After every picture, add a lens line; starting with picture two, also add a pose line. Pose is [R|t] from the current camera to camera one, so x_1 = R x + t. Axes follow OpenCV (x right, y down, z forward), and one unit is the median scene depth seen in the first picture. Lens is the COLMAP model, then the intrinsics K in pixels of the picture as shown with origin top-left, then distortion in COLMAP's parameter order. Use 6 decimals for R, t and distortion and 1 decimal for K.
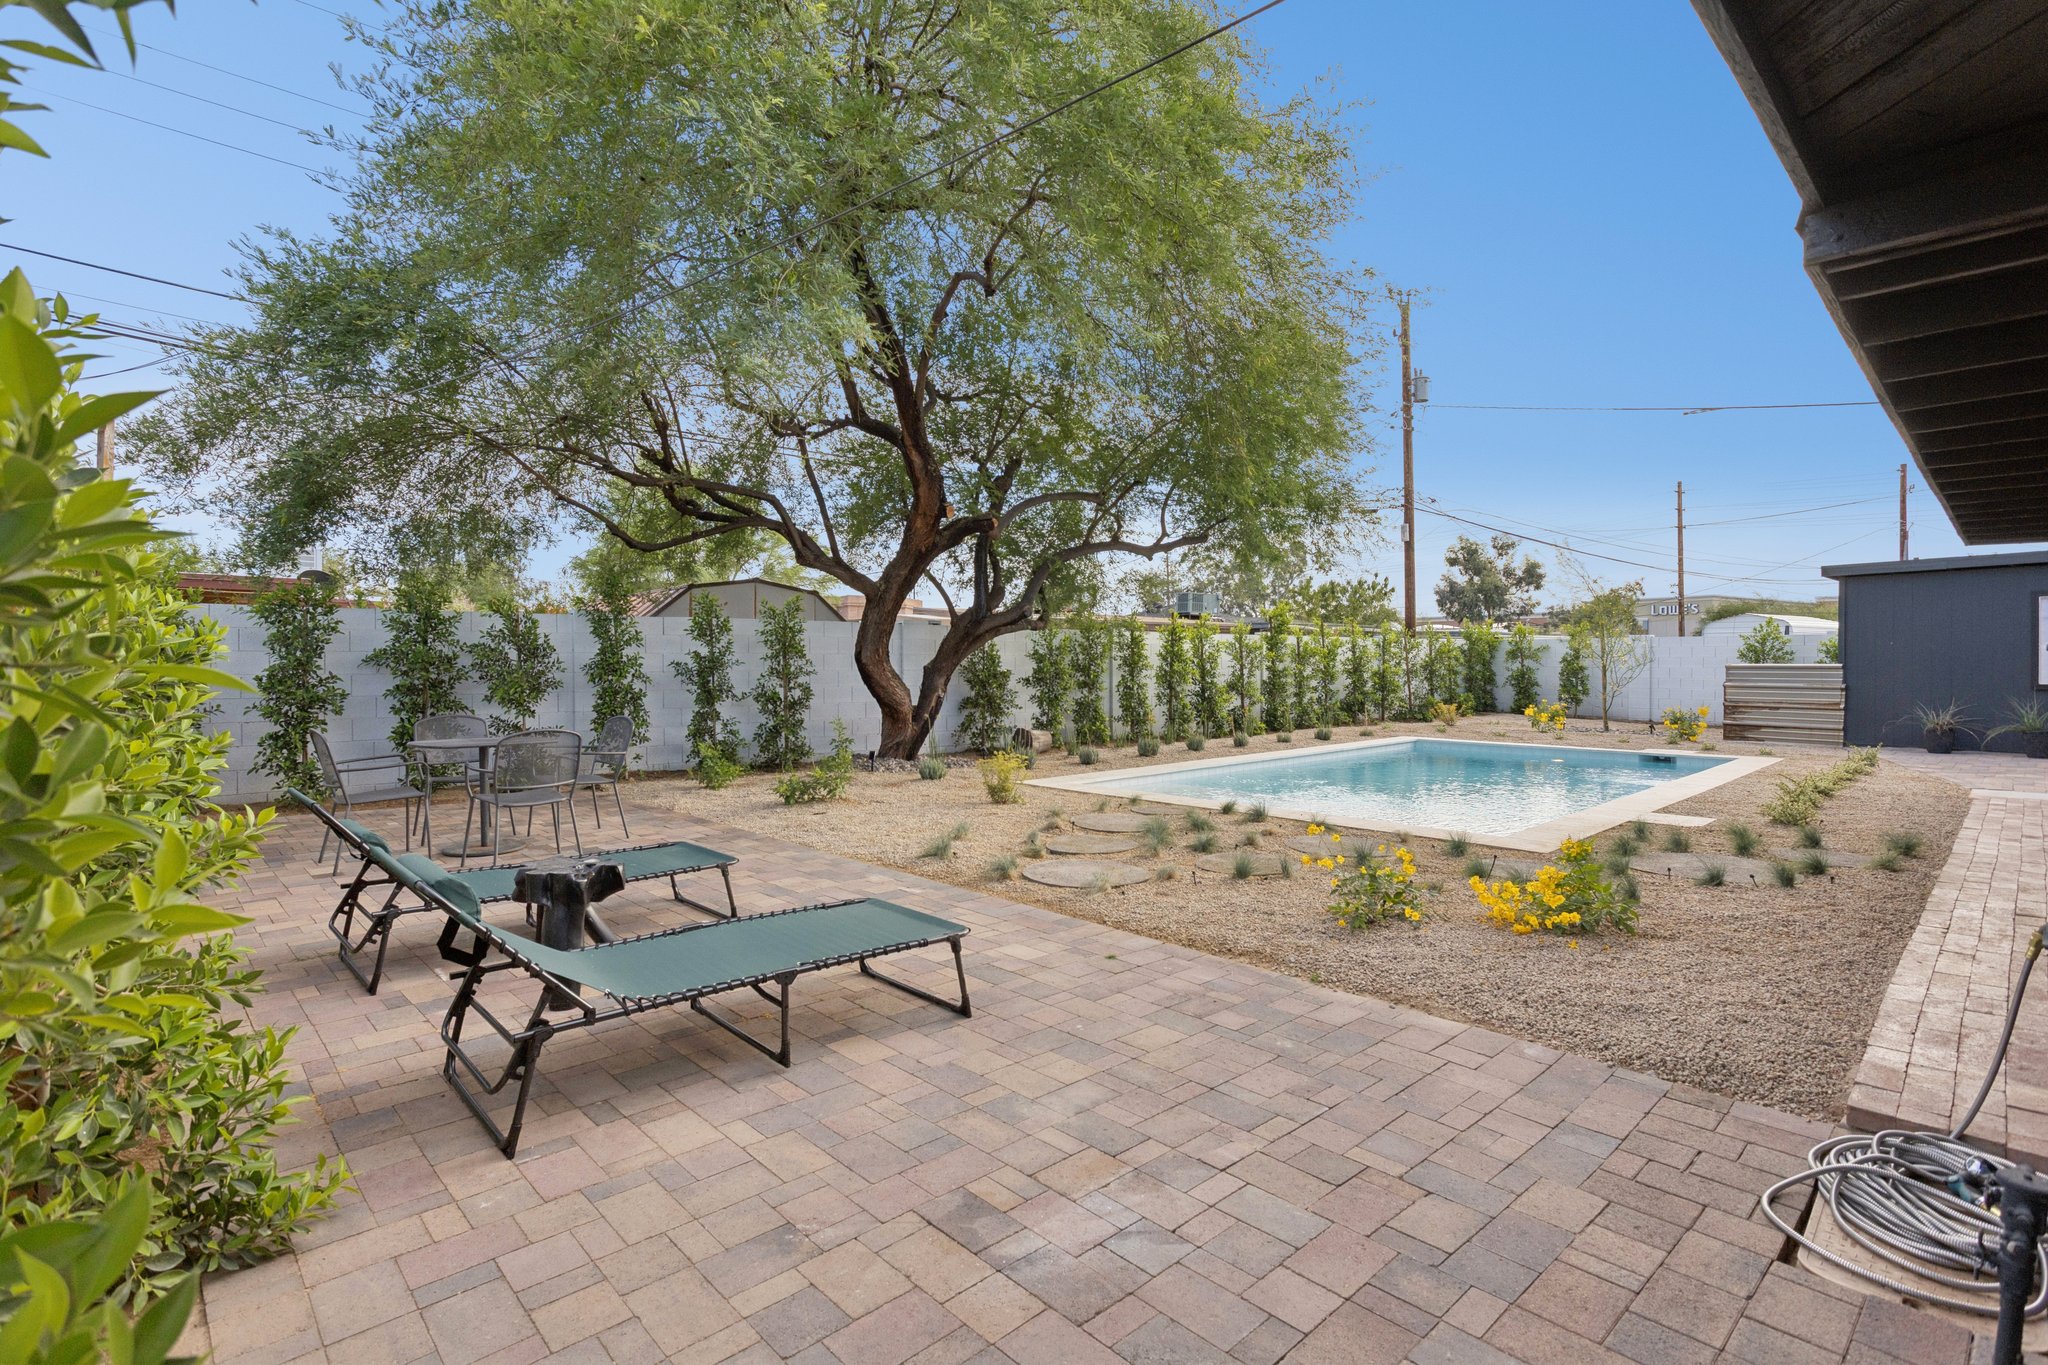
lens RADIAL K [[958.4, 0, 1032.4], [0, 958.4, 679.1], [0, 0, 1]] dist [0.006514, 0.000636]
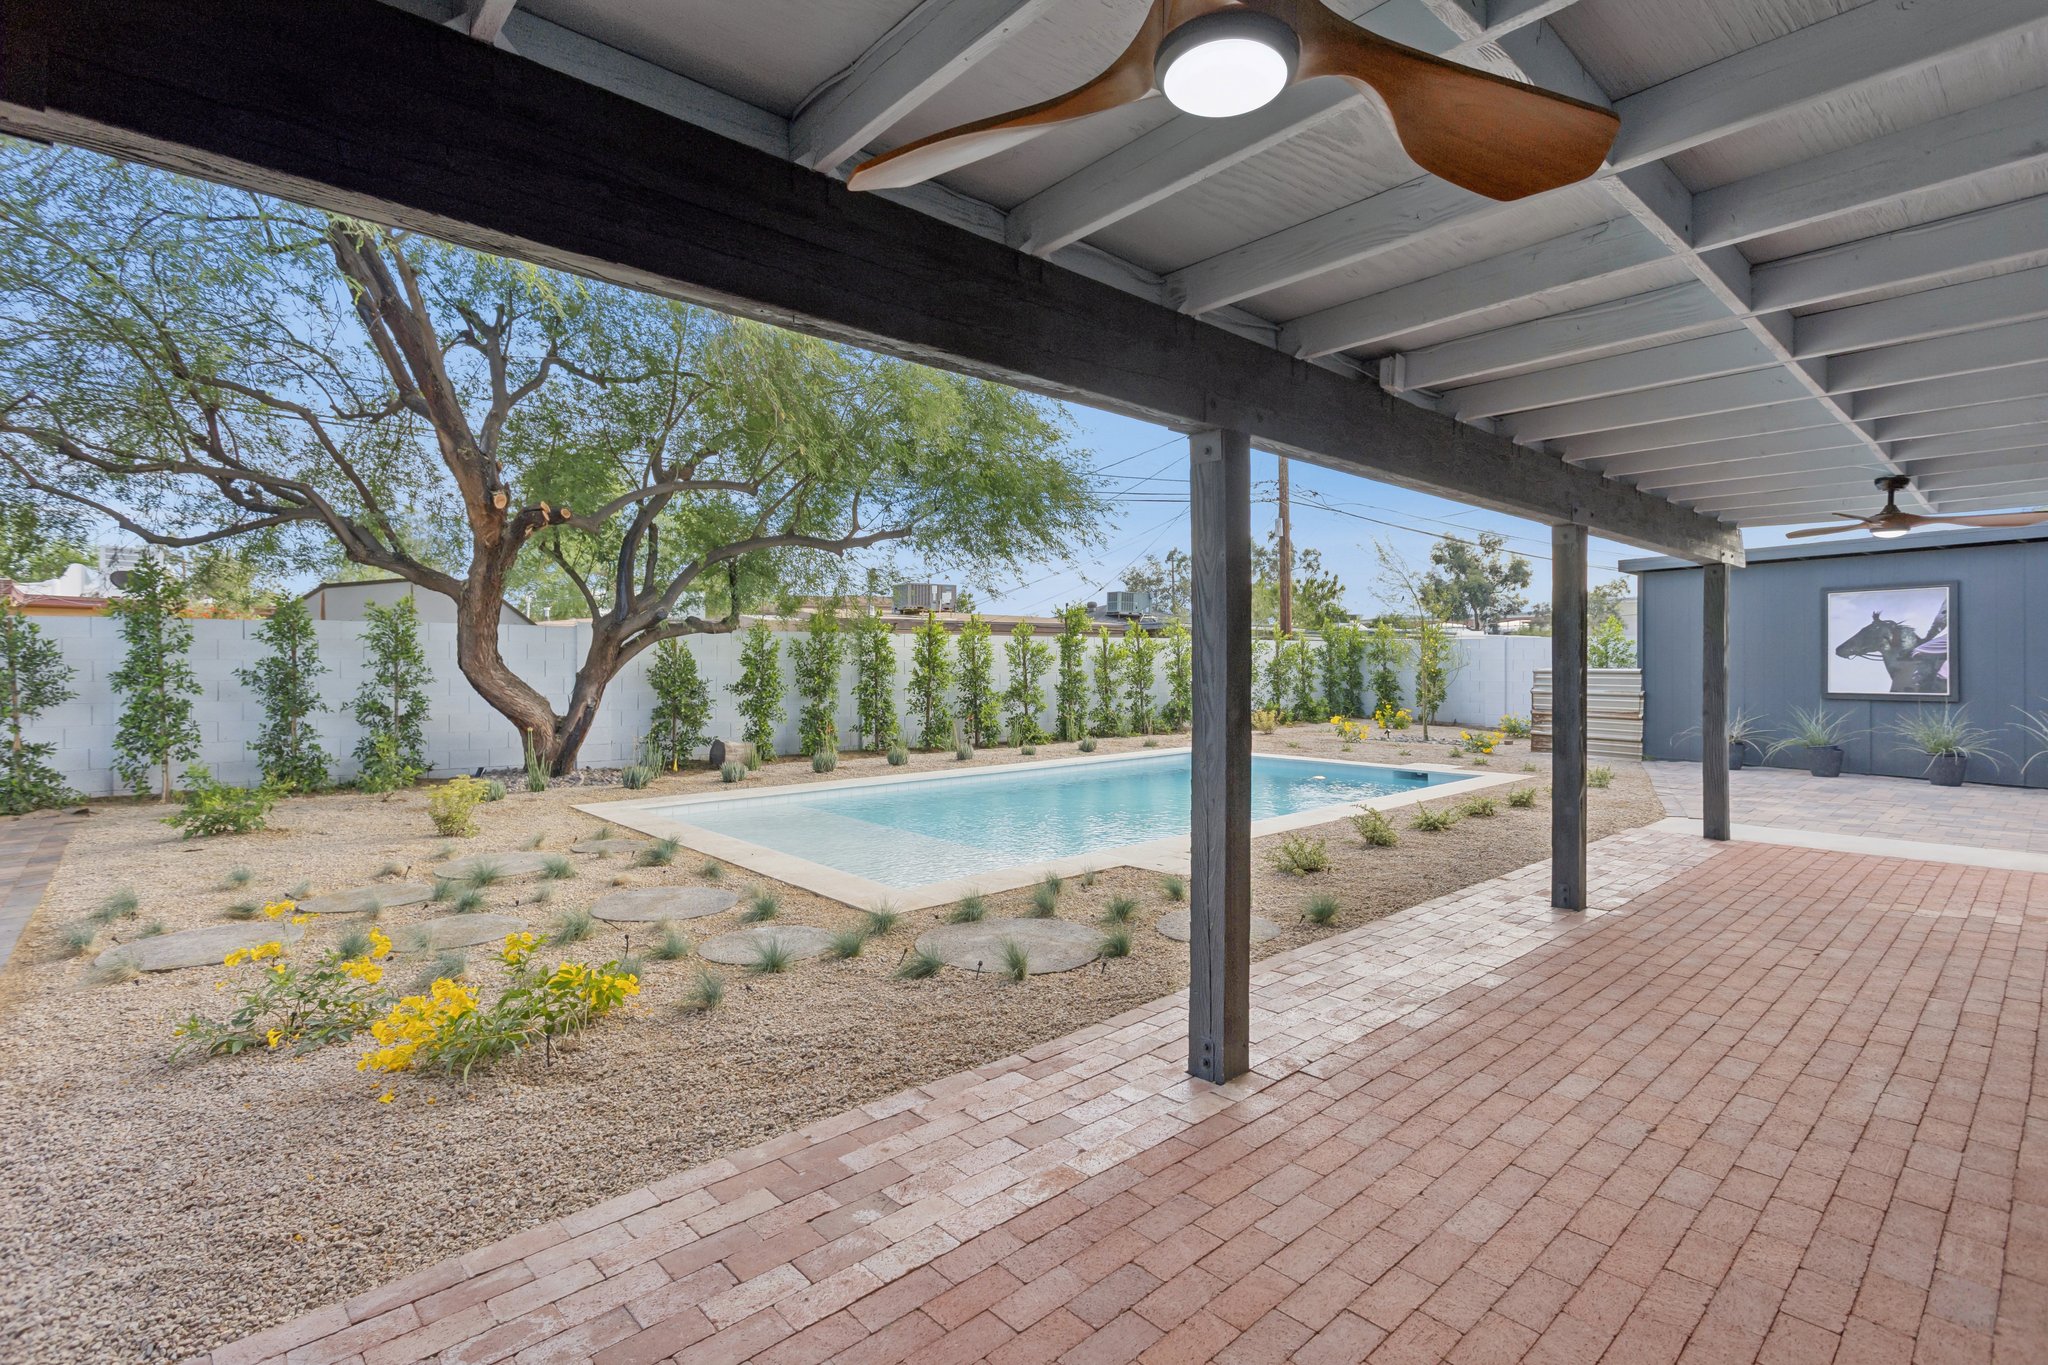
lens RADIAL K [[958.4, 0, 1017.9], [0, 958.4, 670.6], [0, 0, 1]] dist [0.006514, 0.000636]
pose [[0.999598, -0.001003, -0.028341, 0.263088], [0.000751, 0.999960, -0.008888, -0.005624], [0.028349, 0.008863, 0.999559, 0.081633]]
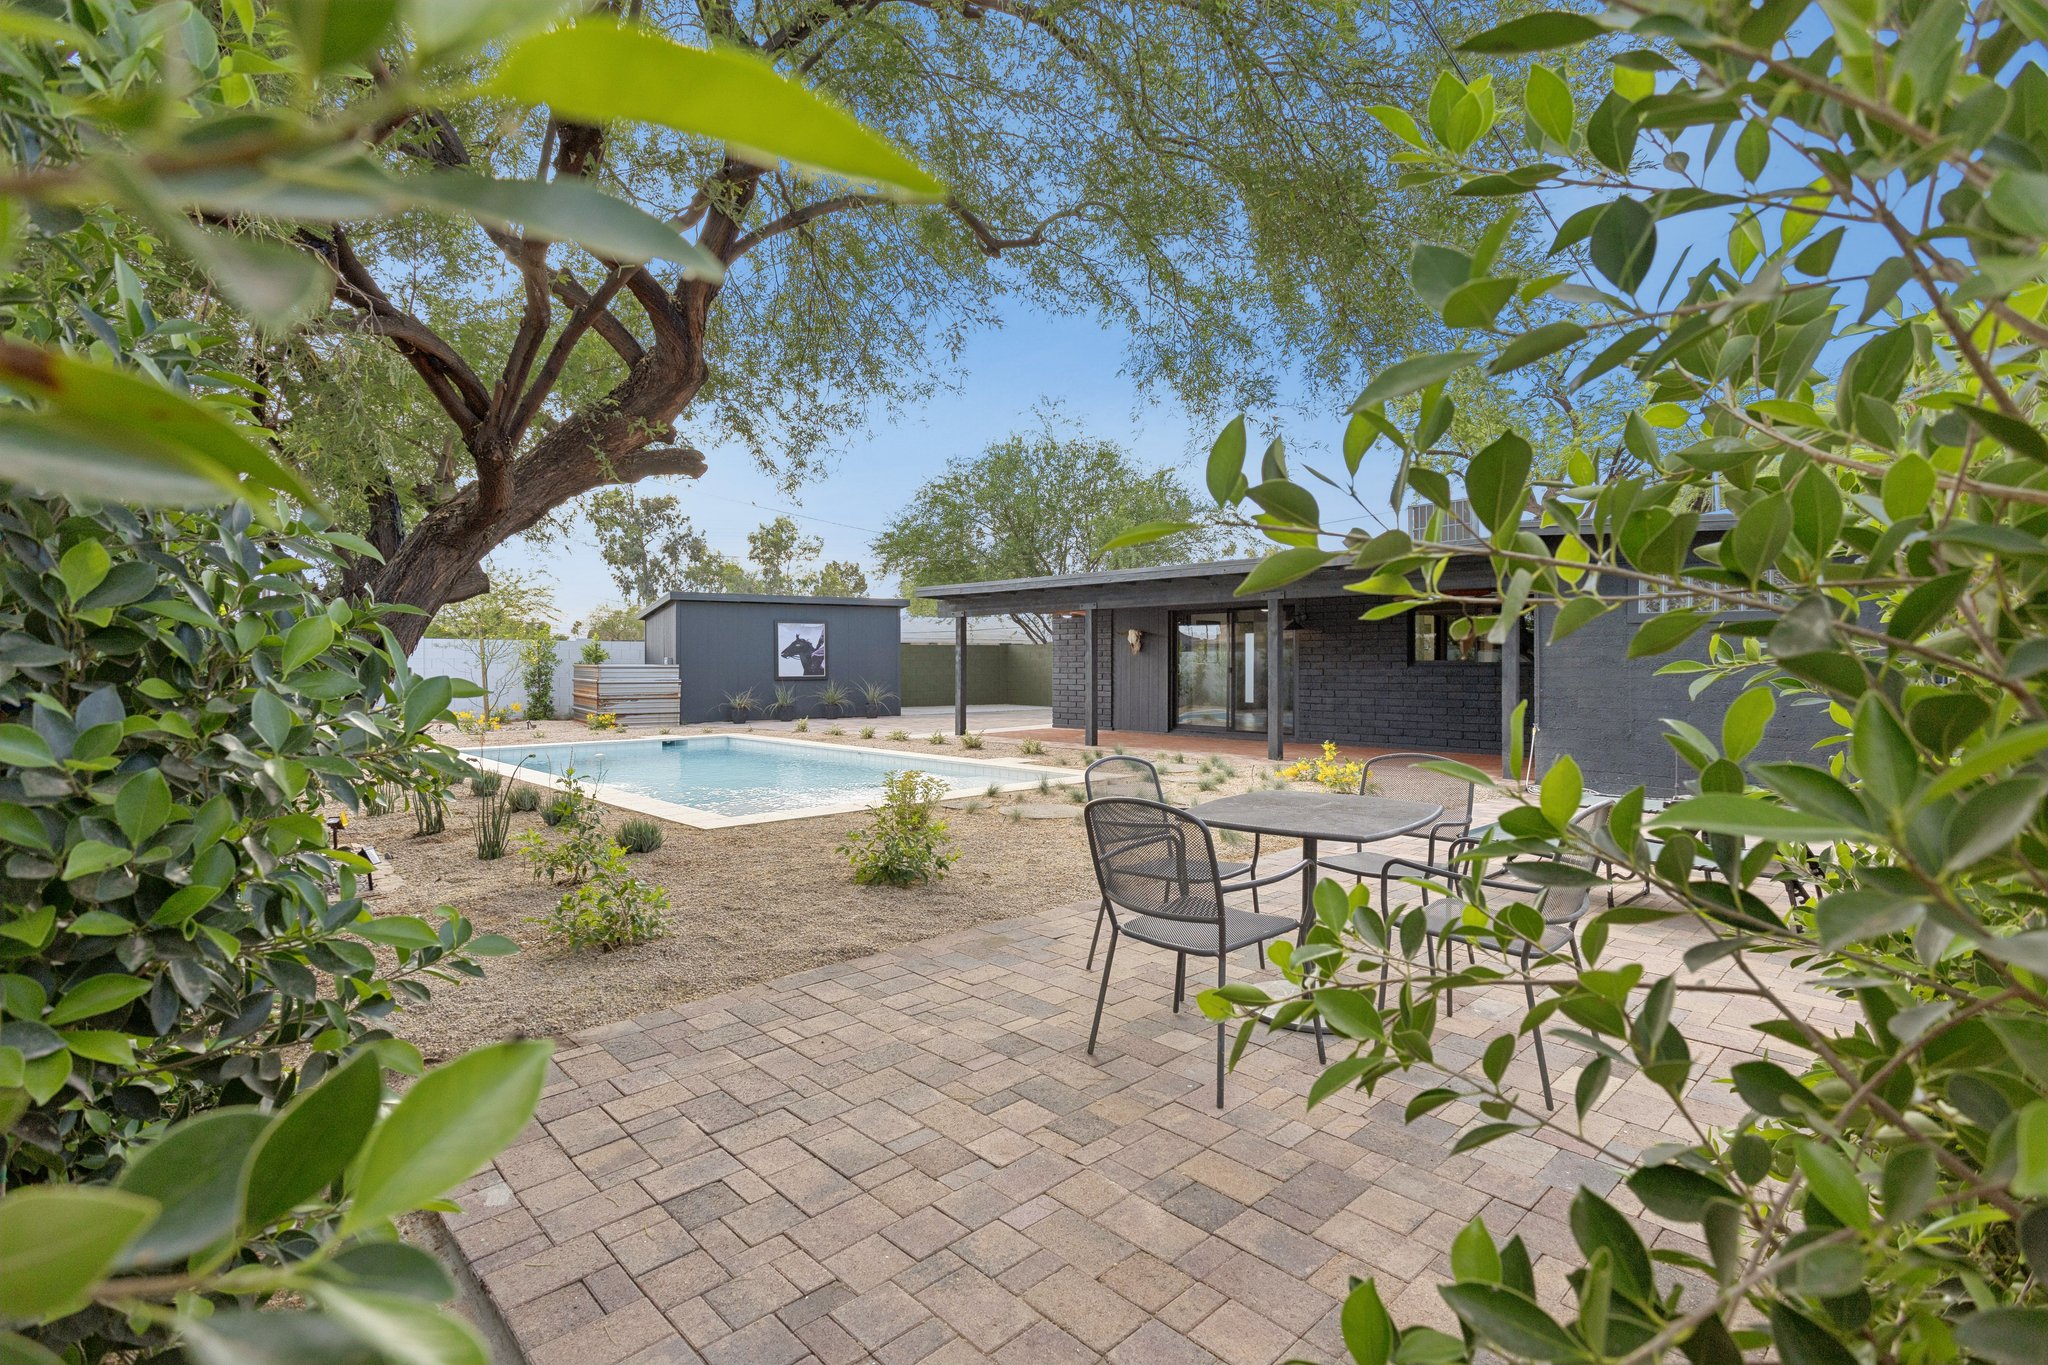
lens RADIAL K [[958.4, 0, 1023.2], [0, 958.4, 681.5], [0, 0, 1]] dist [0.006514, 0.000636]
pose [[0.001323, -0.018714, 0.999824, -0.433611], [0.018237, 0.999659, 0.018687, -0.006985], [-0.999833, 0.018209, 0.001663, 0.464997]]
